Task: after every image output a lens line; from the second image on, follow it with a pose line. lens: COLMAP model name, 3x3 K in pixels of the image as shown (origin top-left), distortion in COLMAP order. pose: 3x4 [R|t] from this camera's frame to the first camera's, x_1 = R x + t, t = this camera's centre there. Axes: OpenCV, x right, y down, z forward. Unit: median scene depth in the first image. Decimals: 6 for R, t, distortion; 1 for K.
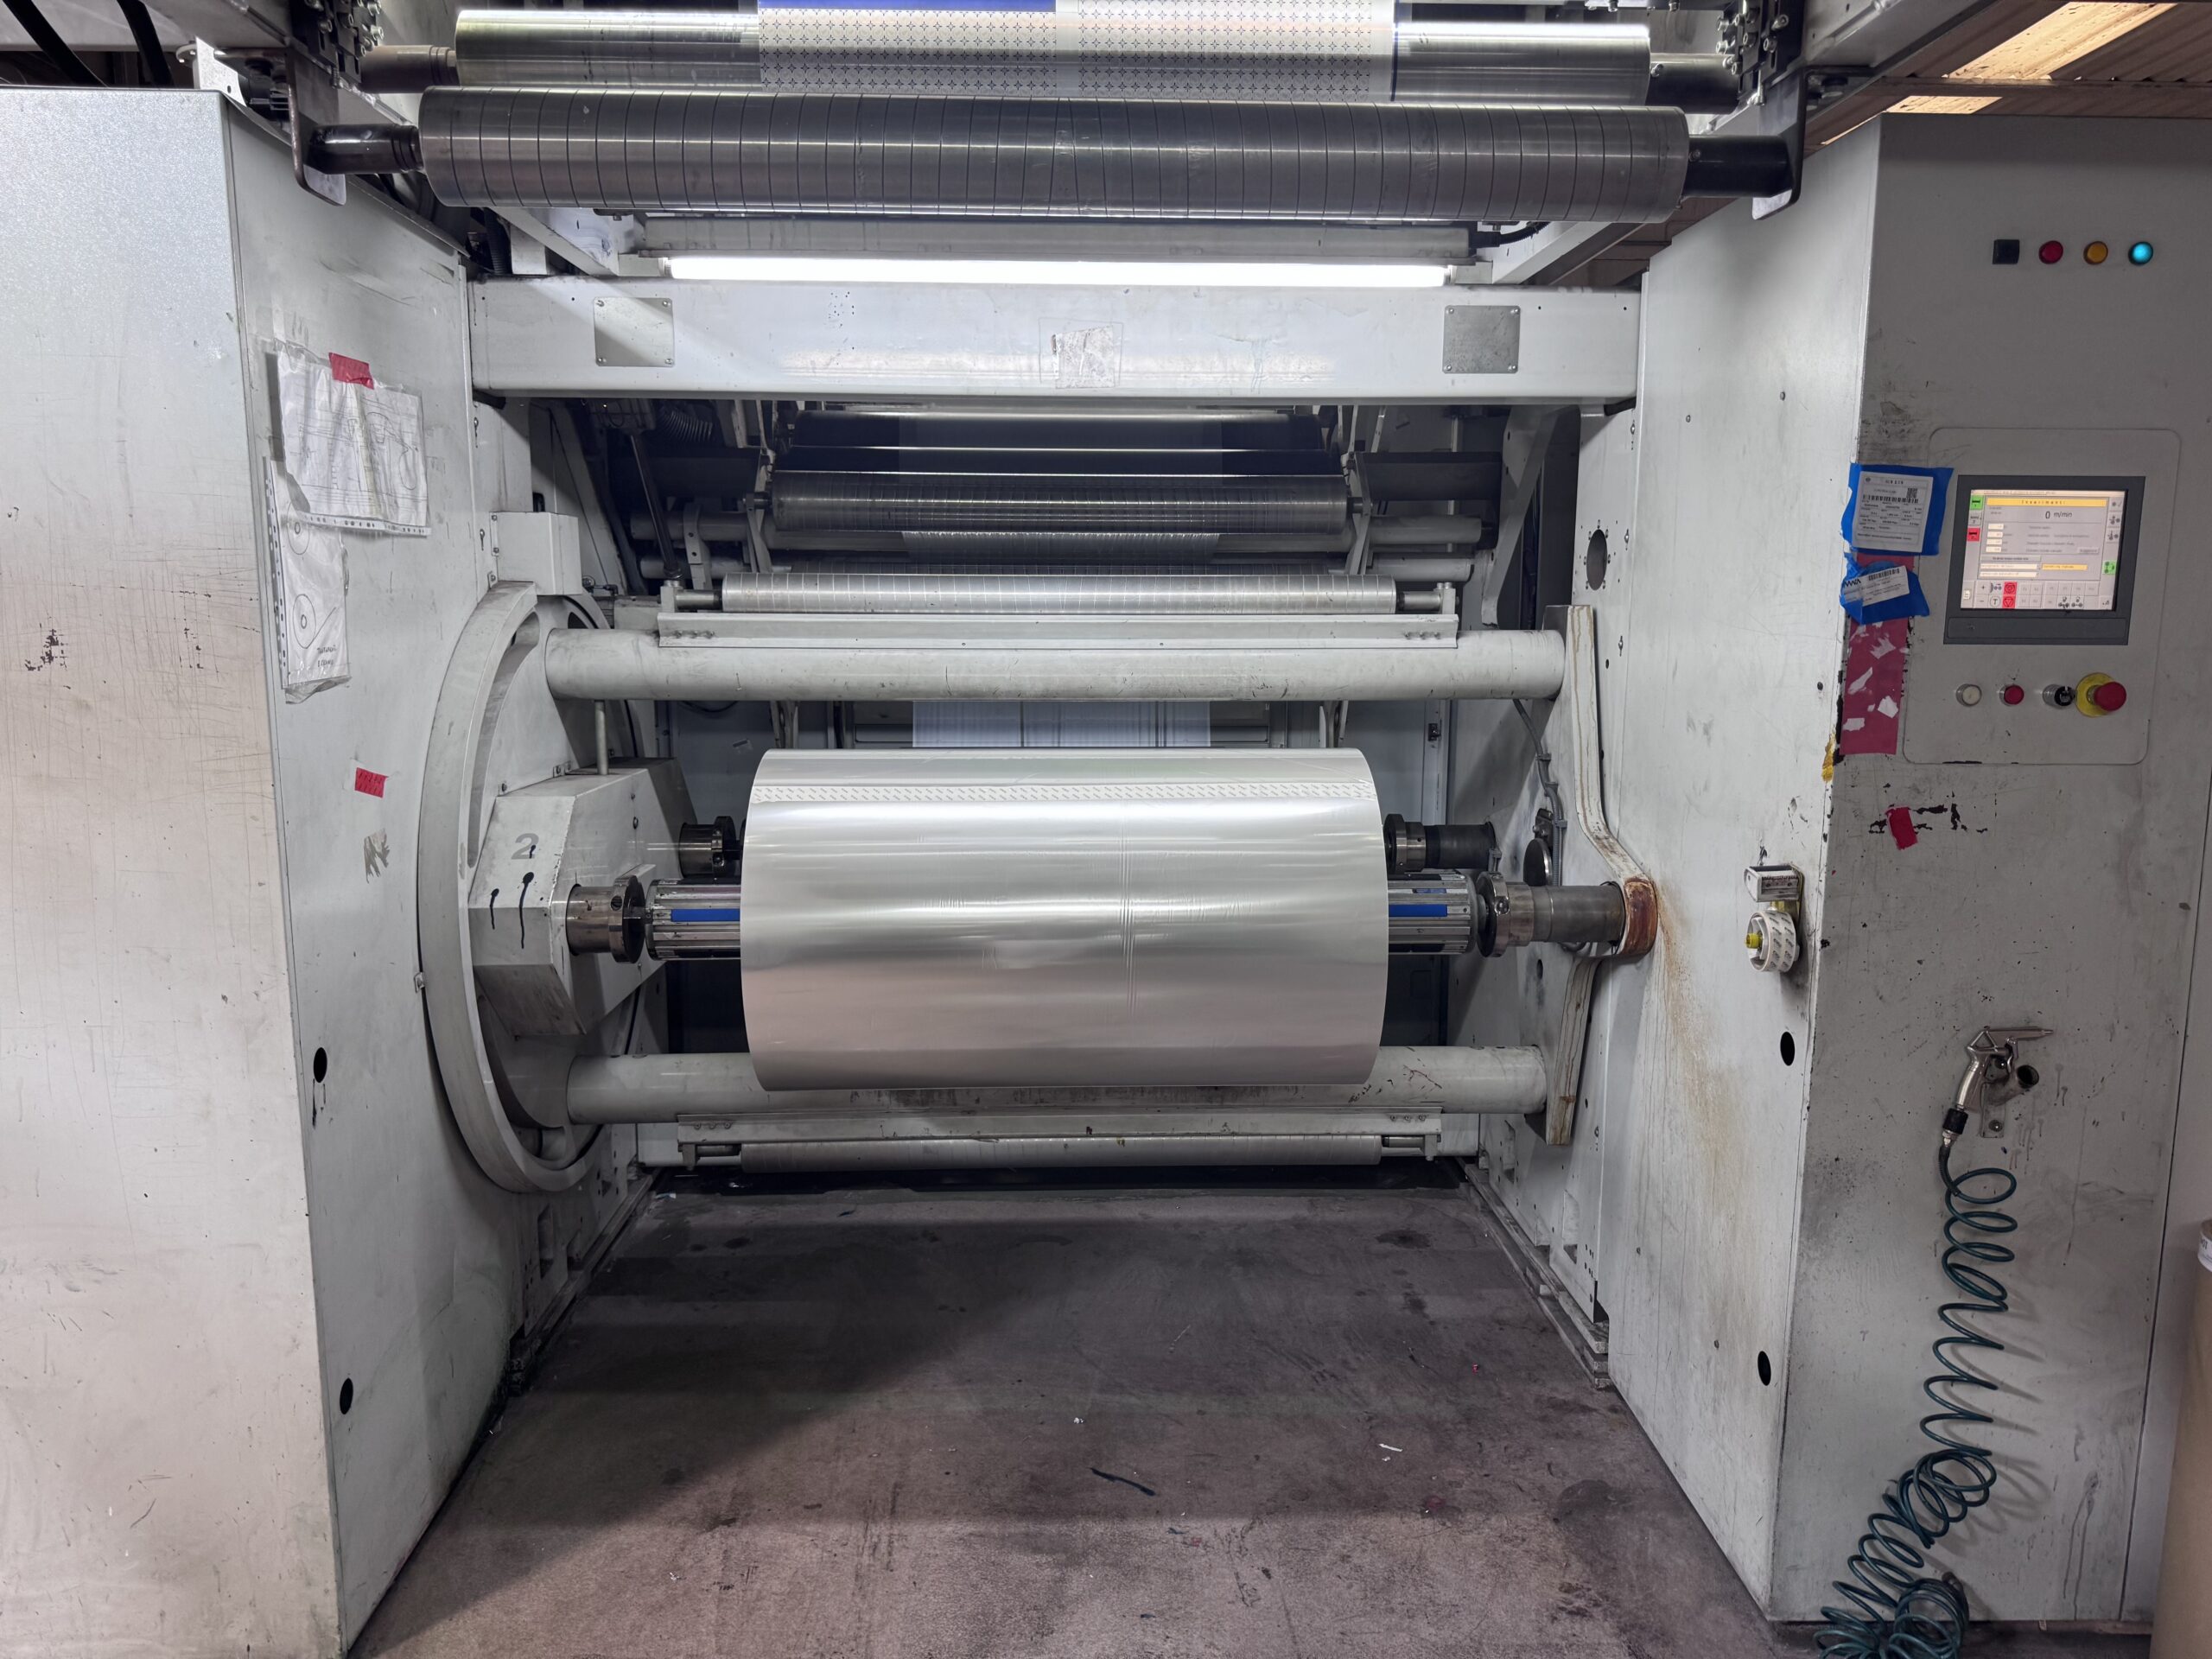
lens RADIAL K [[1560.6, 0, 1119.6], [0, 1560.6, 822.3], [0, 0, 1]] dist [0.084918, -0.127598]
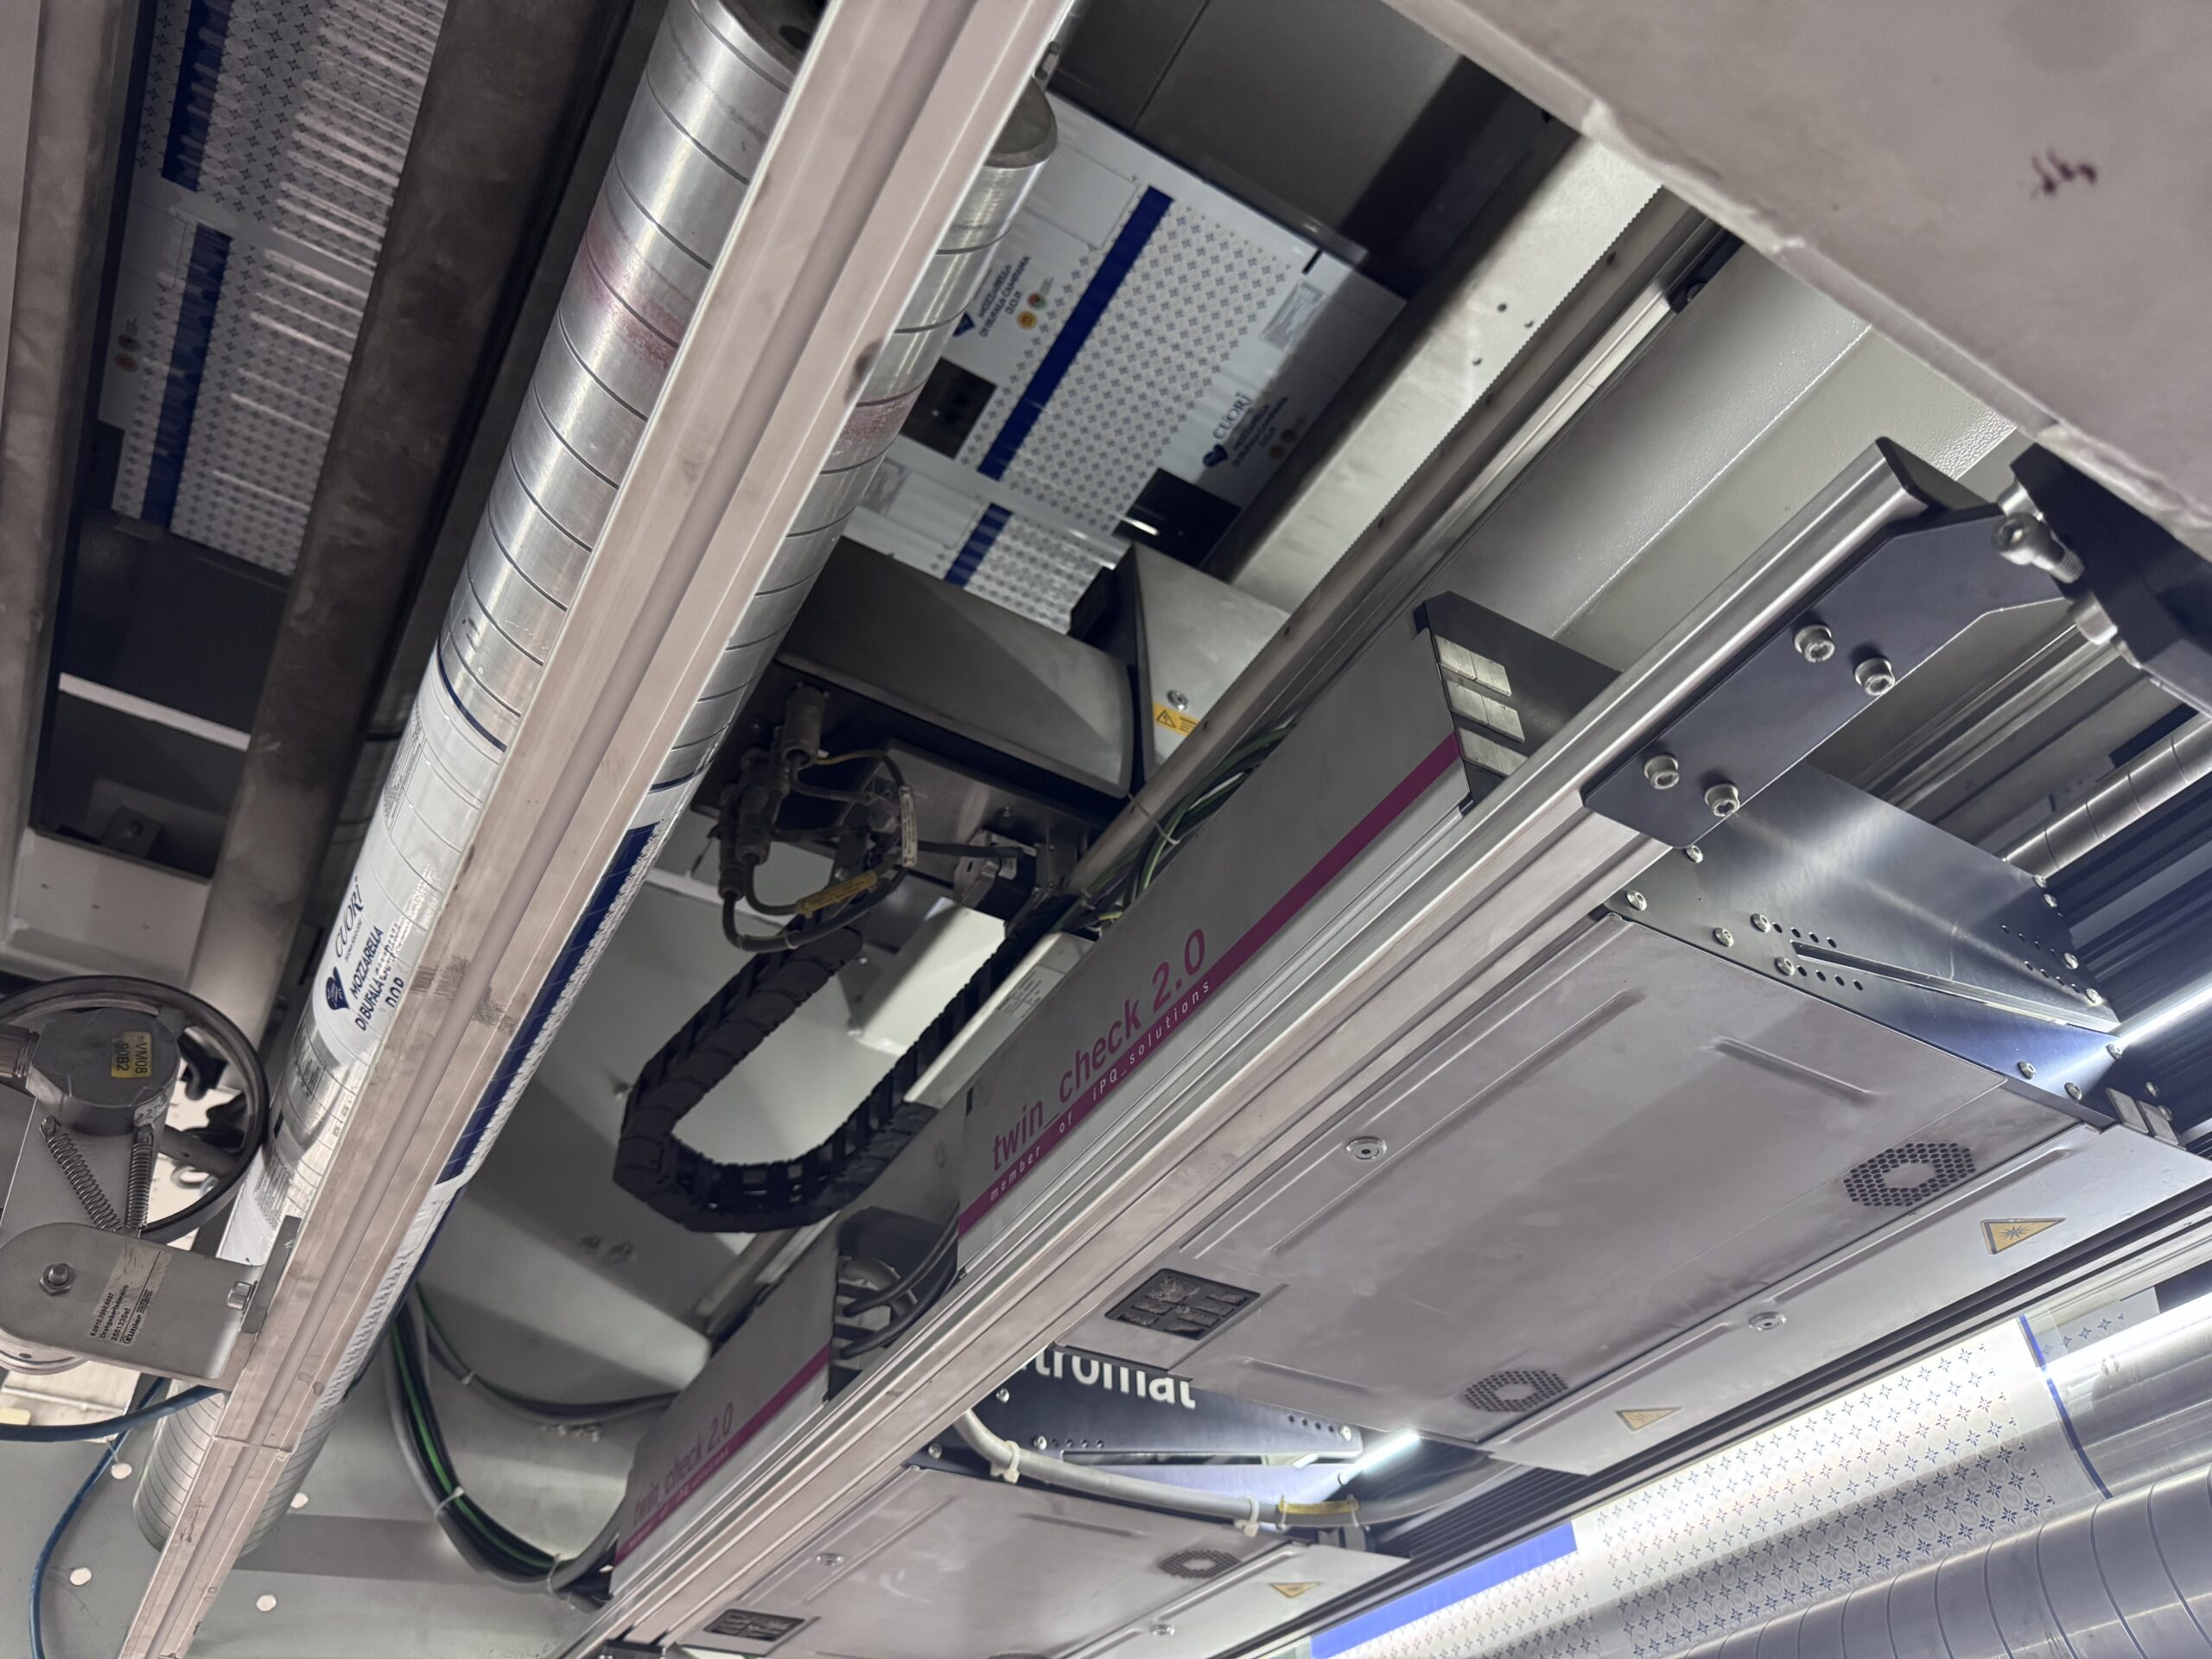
lens RADIAL K [[1571.1, 0, 1097.8], [0, 1571.1, 834.7], [0, 0, 1]] dist [0.022199, -0.041629]
pose [[0.472249, -0.600825, -0.644973, 0.368110], [-0.112846, 0.684475, -0.720249, -0.175156], [0.874212, 0.412920, 0.255442, 0.423069]]
